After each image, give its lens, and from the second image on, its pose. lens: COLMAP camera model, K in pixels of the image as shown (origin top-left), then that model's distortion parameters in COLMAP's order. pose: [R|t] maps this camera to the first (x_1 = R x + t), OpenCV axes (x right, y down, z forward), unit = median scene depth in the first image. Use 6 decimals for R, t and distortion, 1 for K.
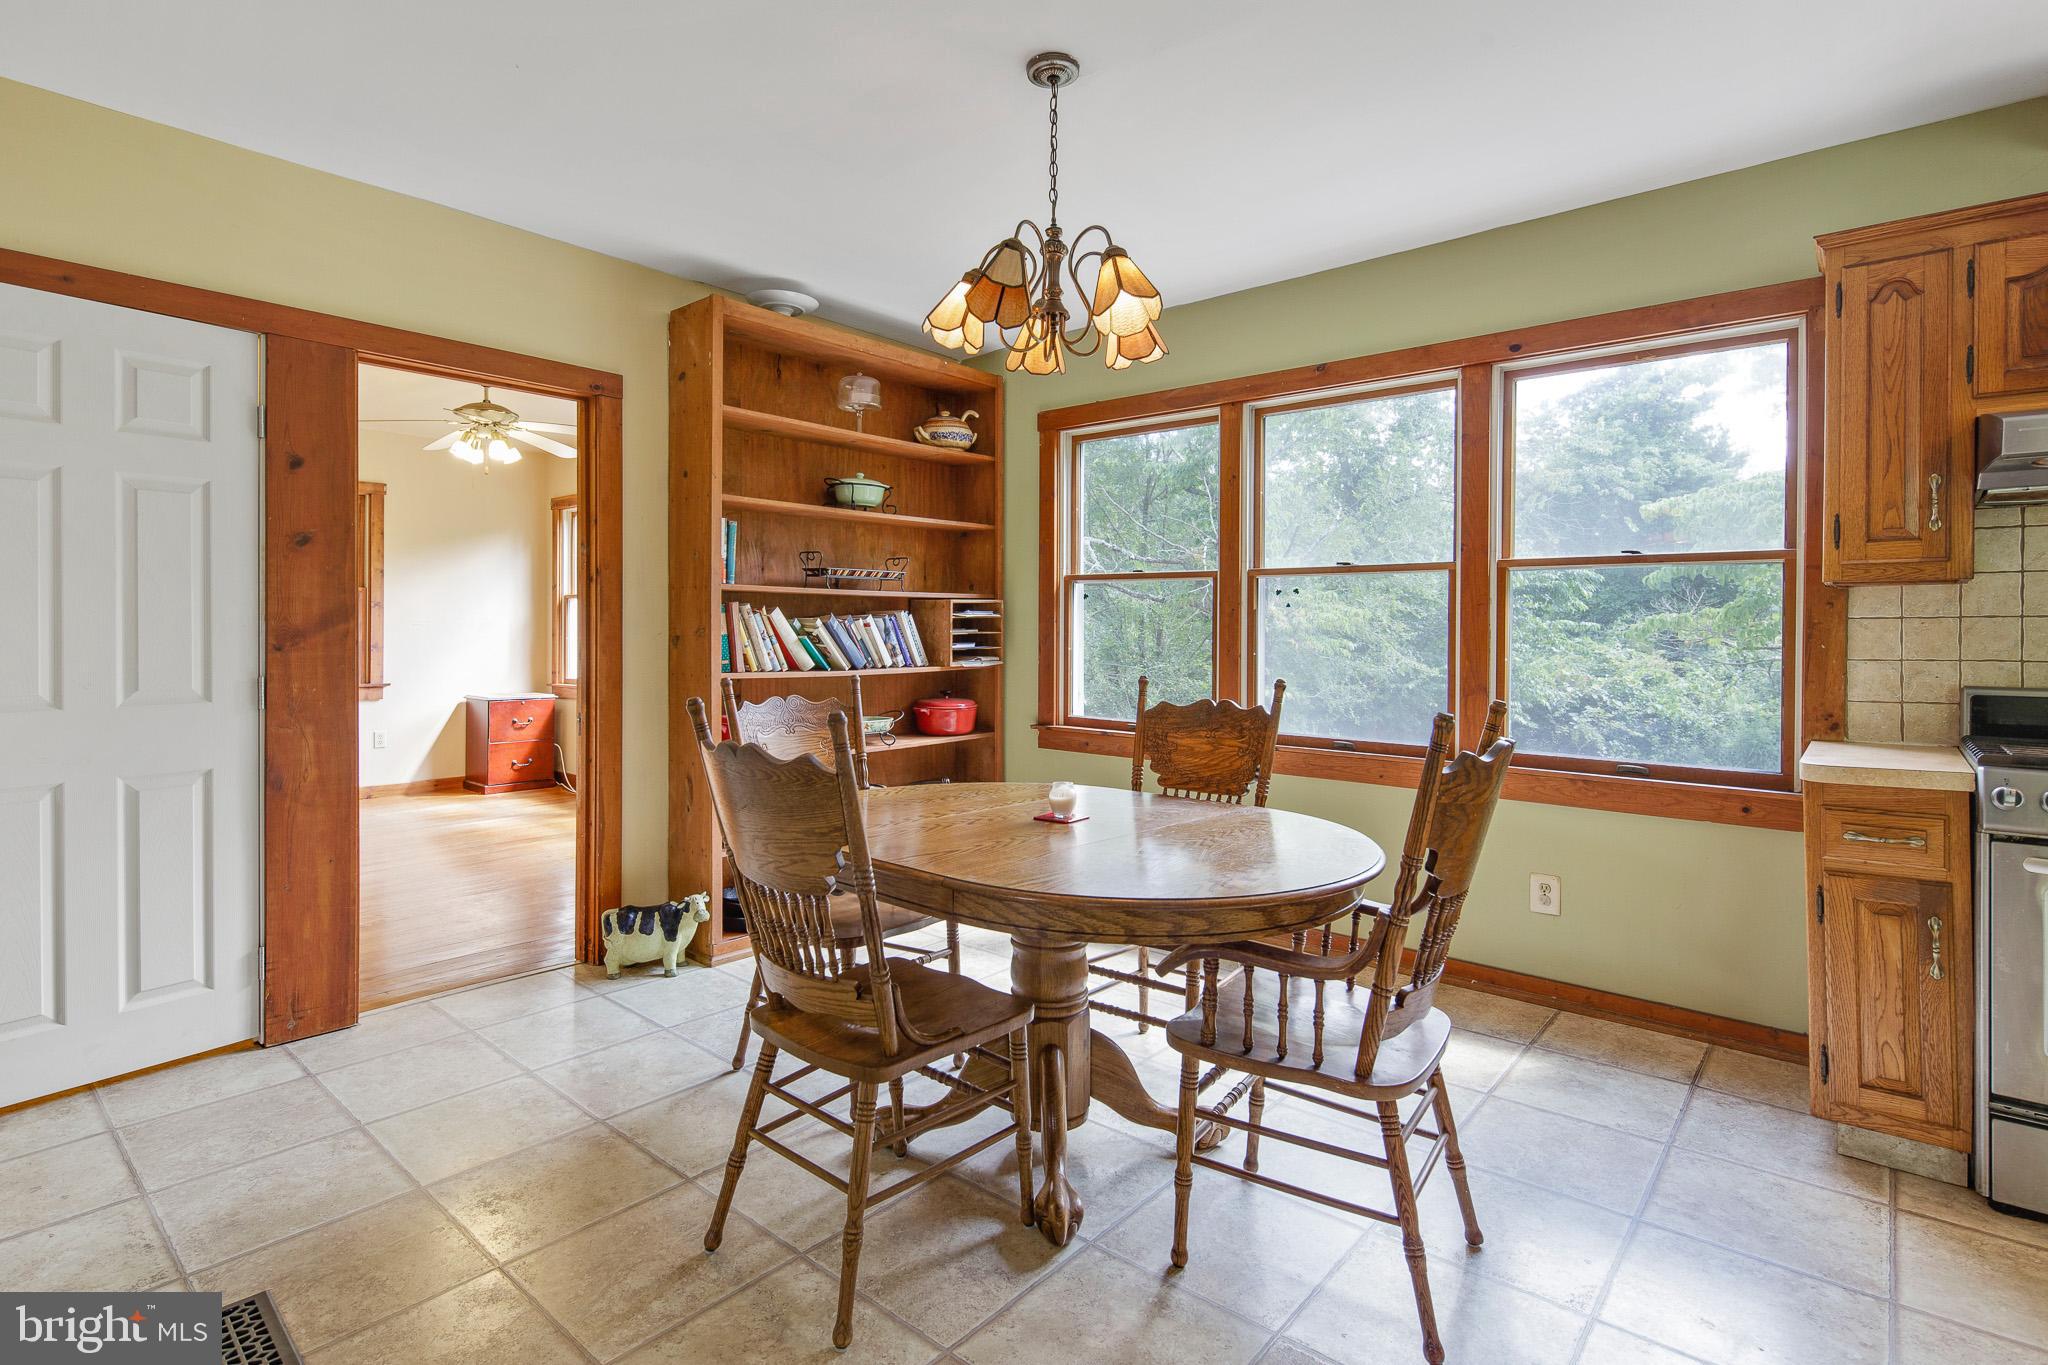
lens RADIAL K [[1007.3, 0, 1021.4], [0, 1007.3, 633.7], [0, 0, 1]] dist [-0.000346, -0.000739]
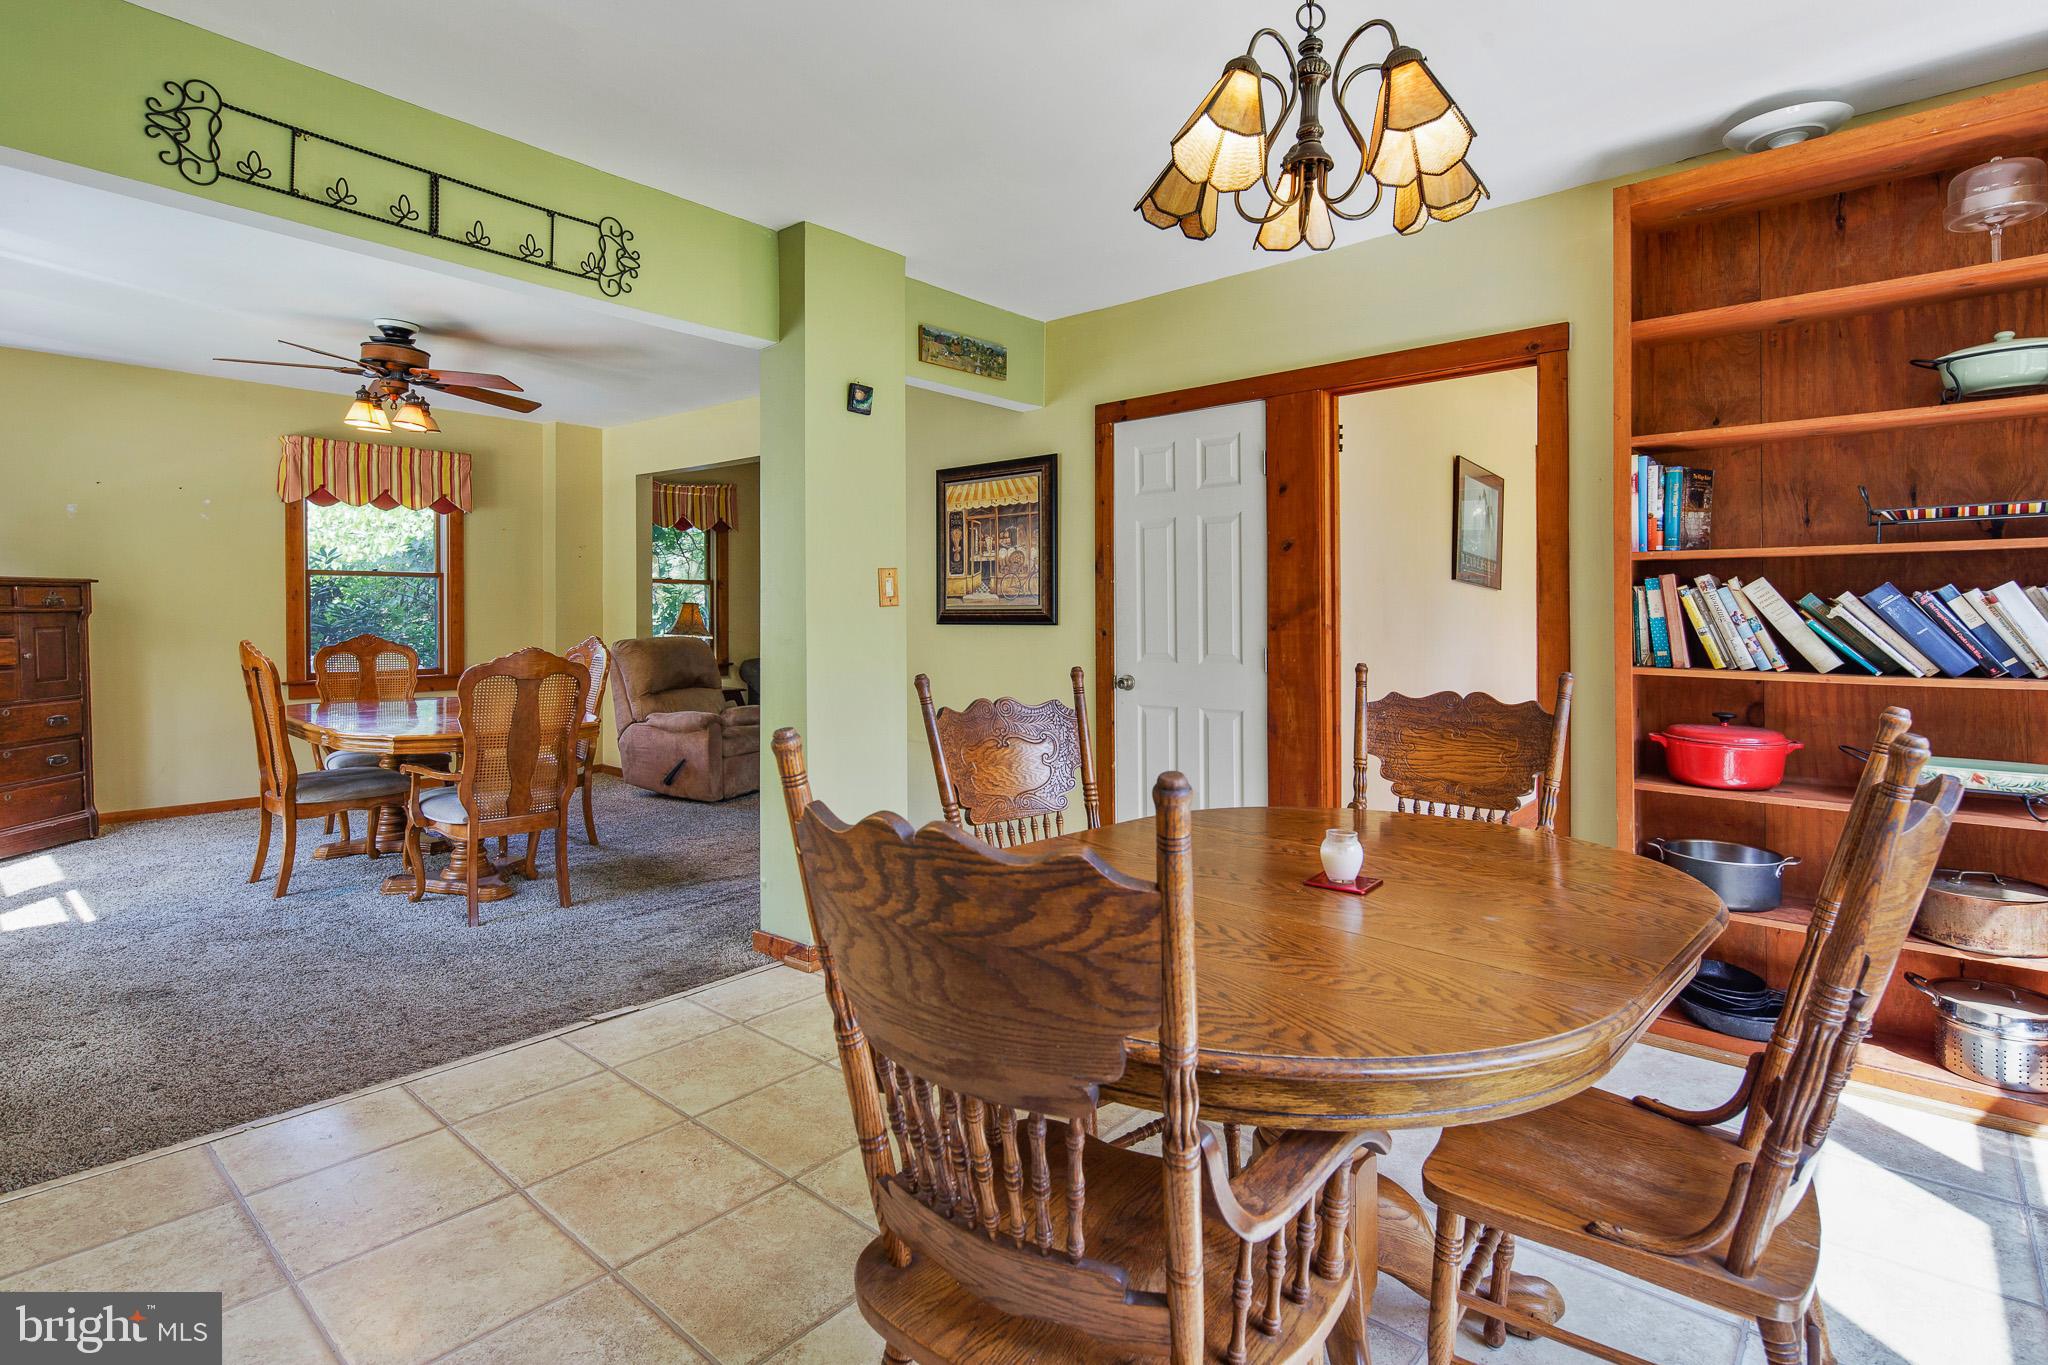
lens RADIAL K [[996.9, 0, 1020.8], [0, 996.9, 619.9], [0, 0, 1]] dist [0.000424, -0.000081]
pose [[-0.006396, -0.002149, -0.999977, 0.583207], [-0.002080, 0.999996, -0.002136, 0.007144], [0.999977, 0.002066, -0.006400, 0.646519]]
